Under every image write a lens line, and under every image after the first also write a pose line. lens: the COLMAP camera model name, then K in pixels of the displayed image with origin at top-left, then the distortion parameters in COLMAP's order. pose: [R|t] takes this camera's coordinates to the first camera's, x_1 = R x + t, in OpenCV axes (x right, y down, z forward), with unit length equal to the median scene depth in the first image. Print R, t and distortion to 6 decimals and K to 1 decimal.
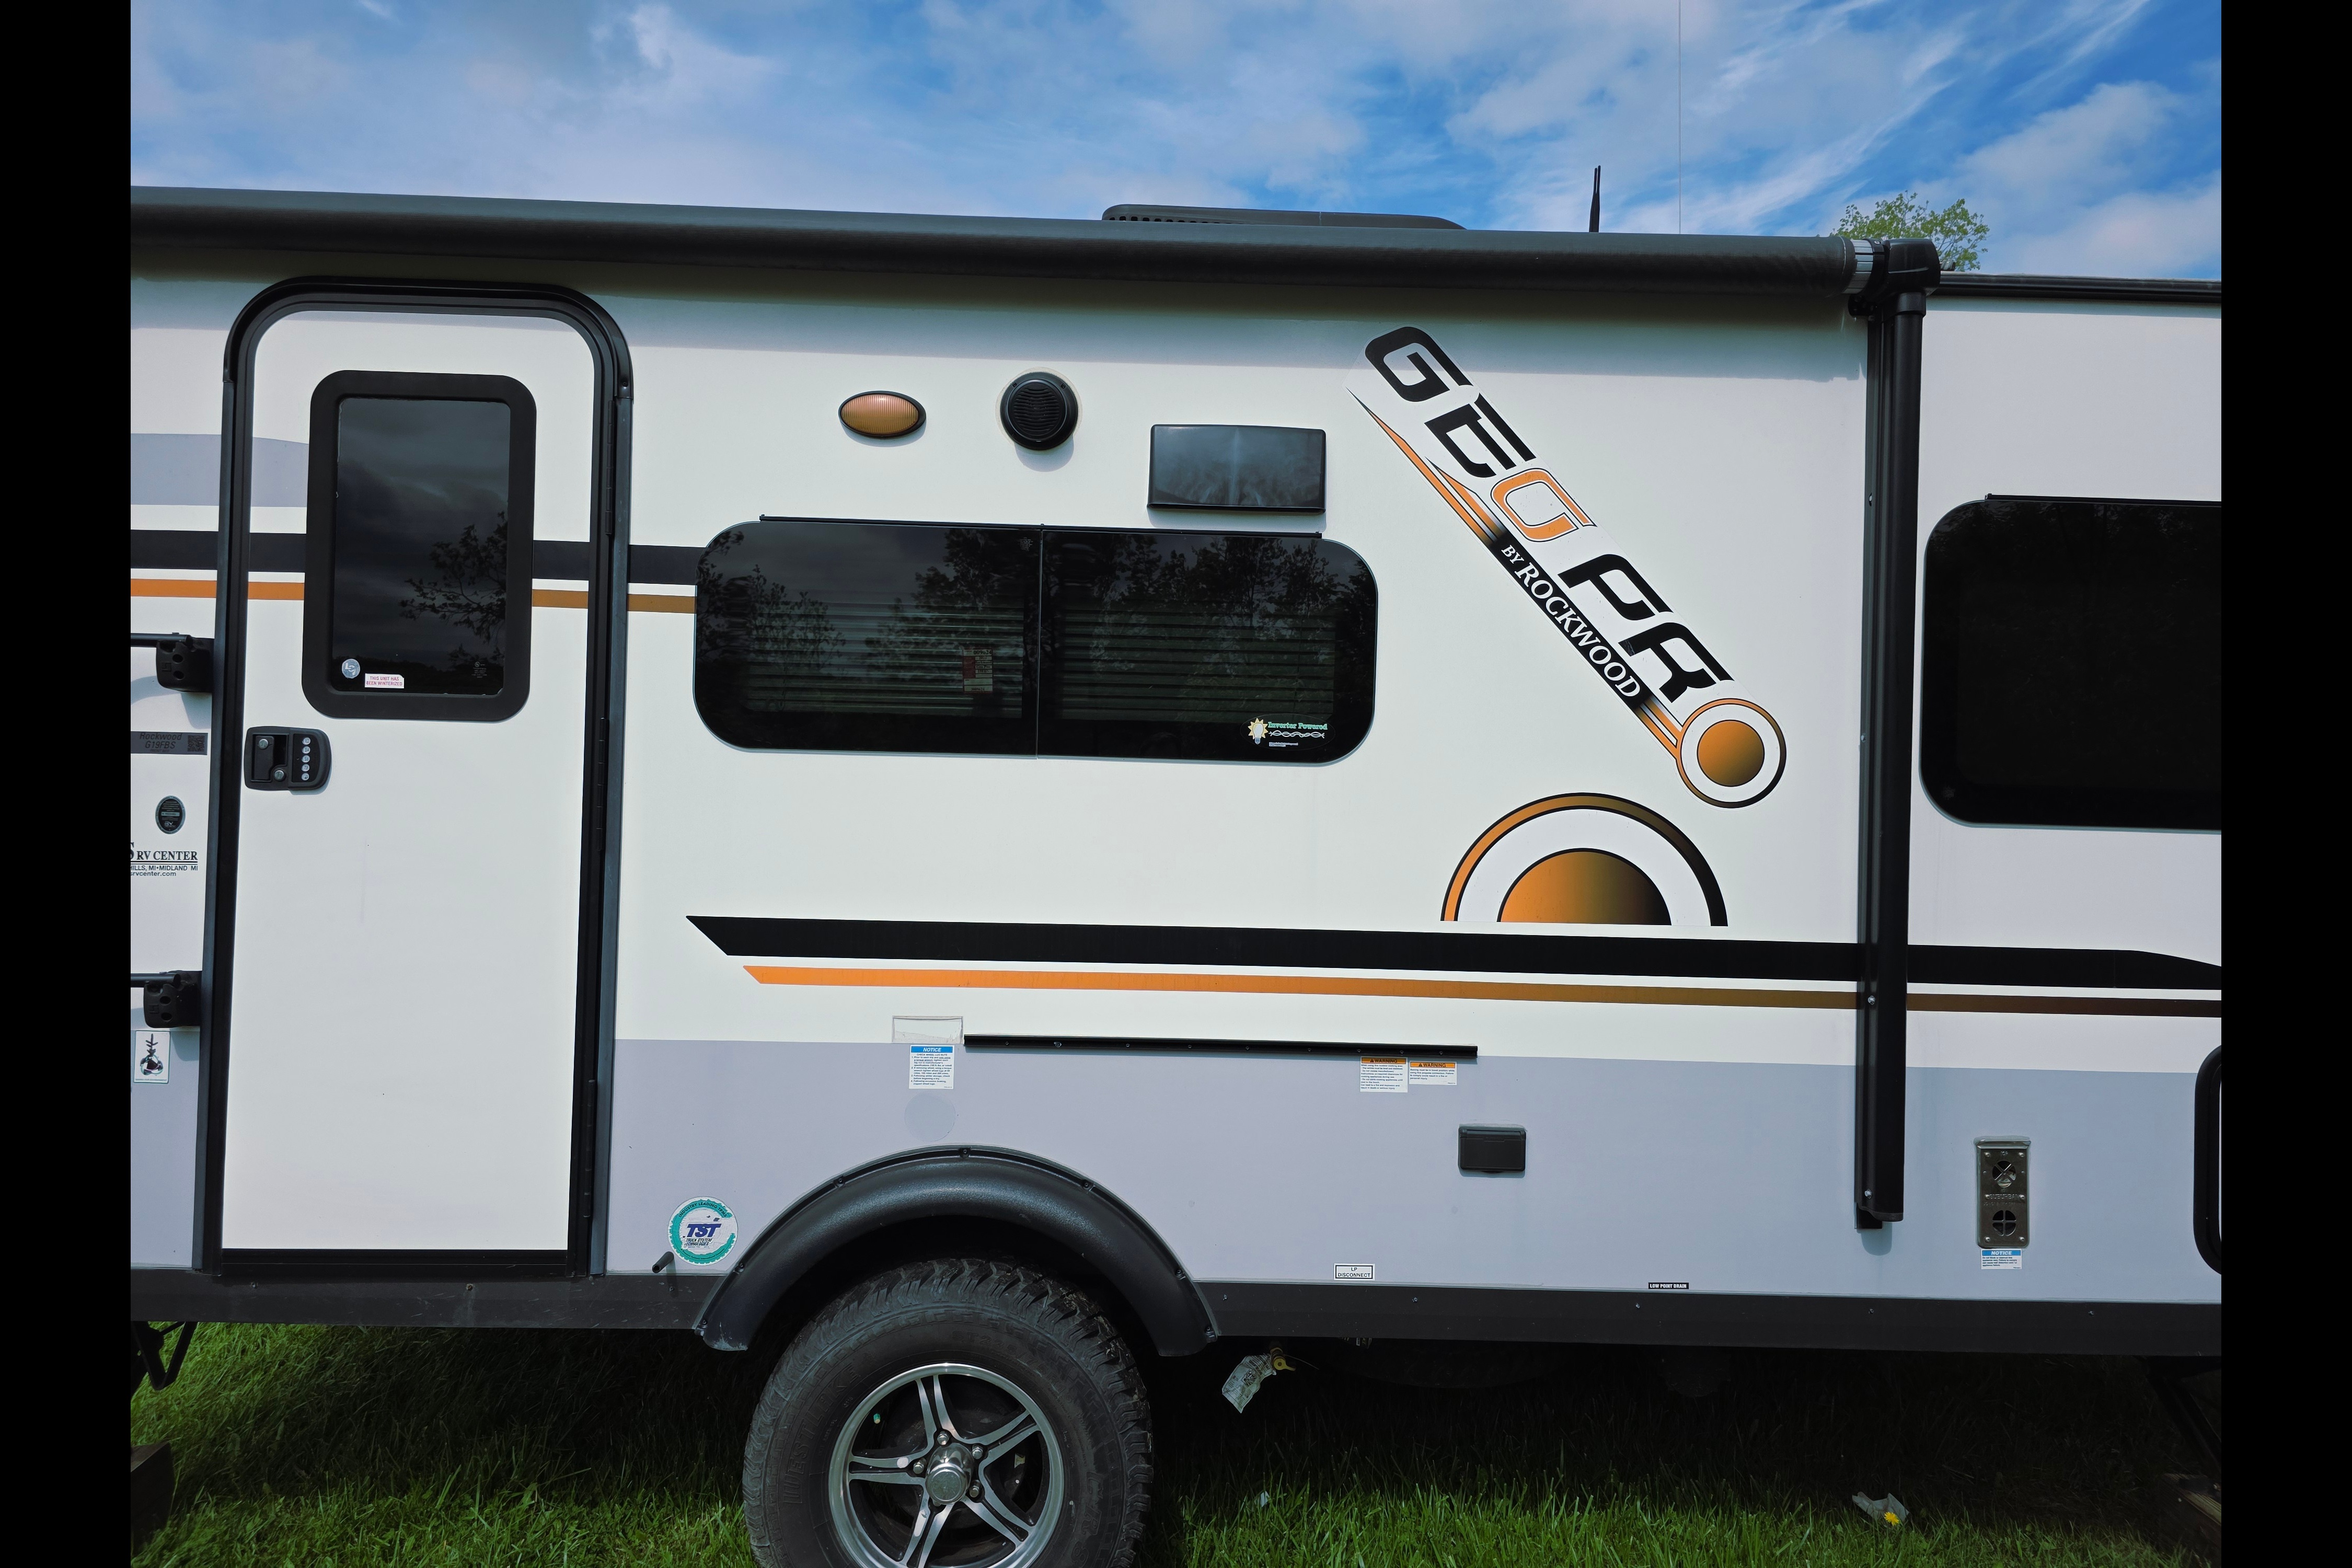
lens RADIAL K [[1659.5, 0, 1170.7], [0, 1659.5, 781.5], [0, 0, 1]] dist [0.054288, -0.088062]
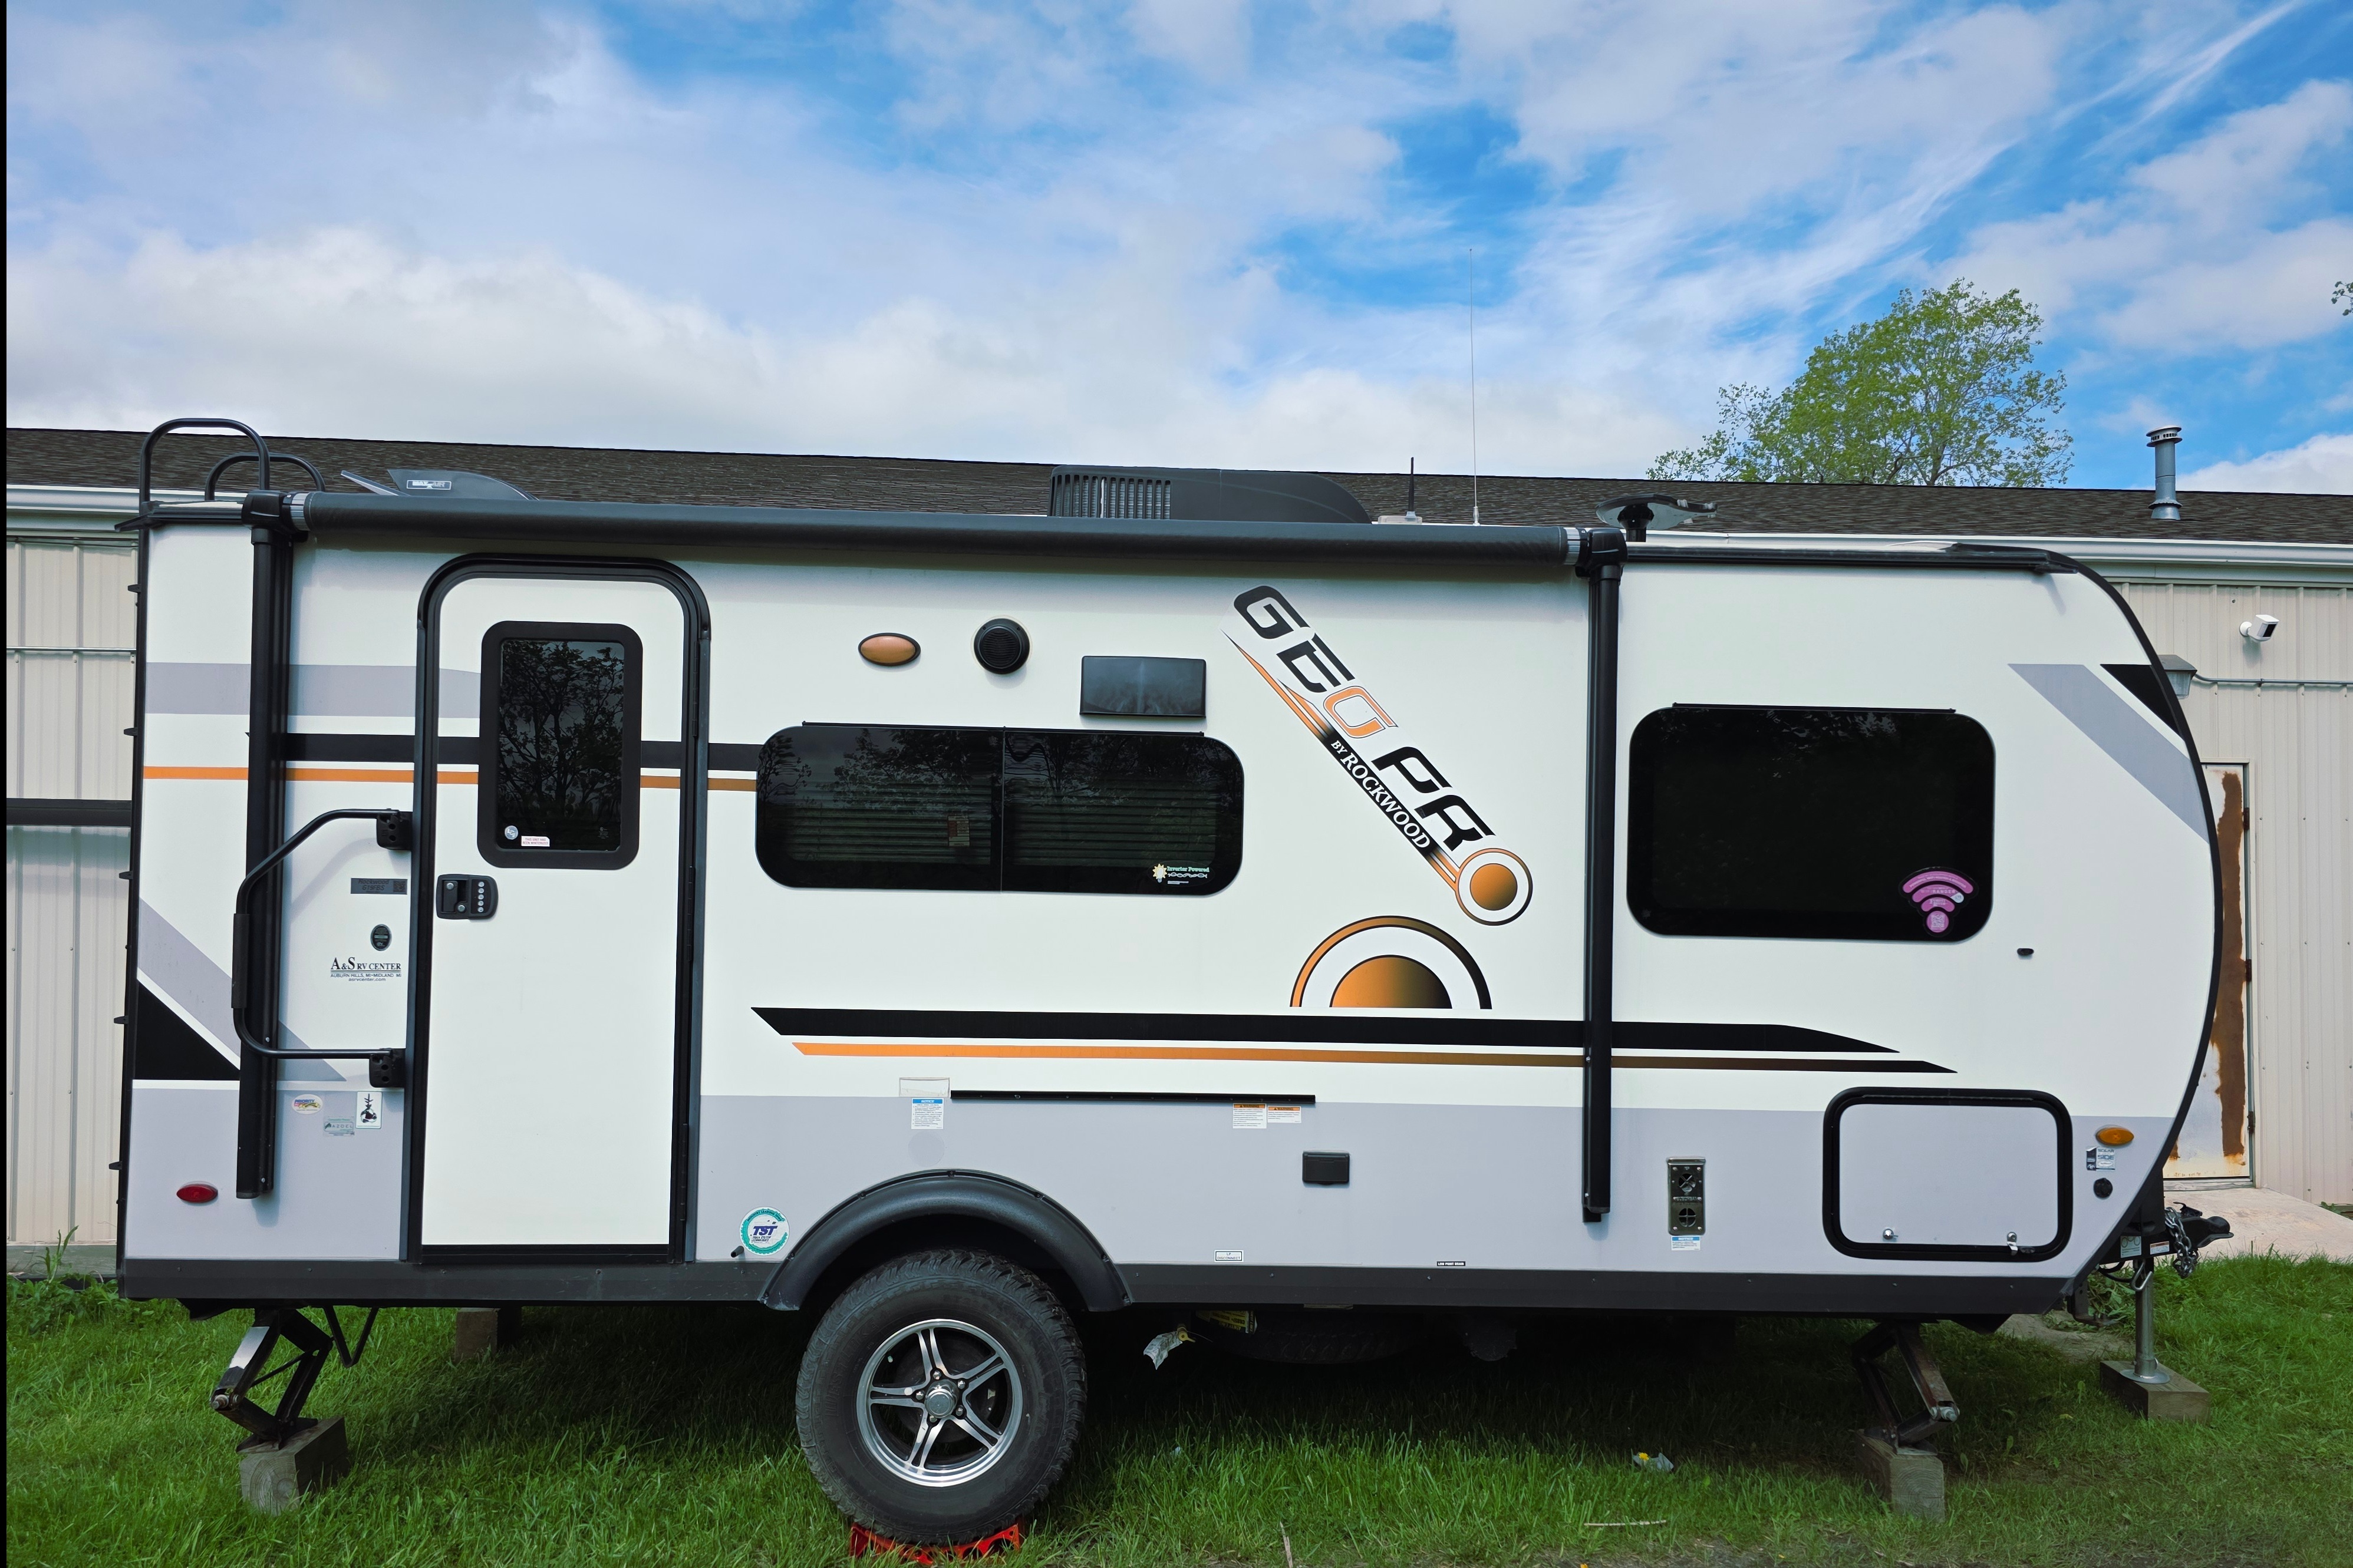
lens RADIAL K [[1660.0, 0, 1182.5], [0, 1660.0, 906.5], [0, 0, 1]] dist [0.054288, -0.088062]
pose [[0.999789, -0.005824, 0.019715, 0.044764], [0.005911, 0.999973, -0.004370, 0.004198], [-0.019689, 0.004486, 0.999796, -0.406595]]
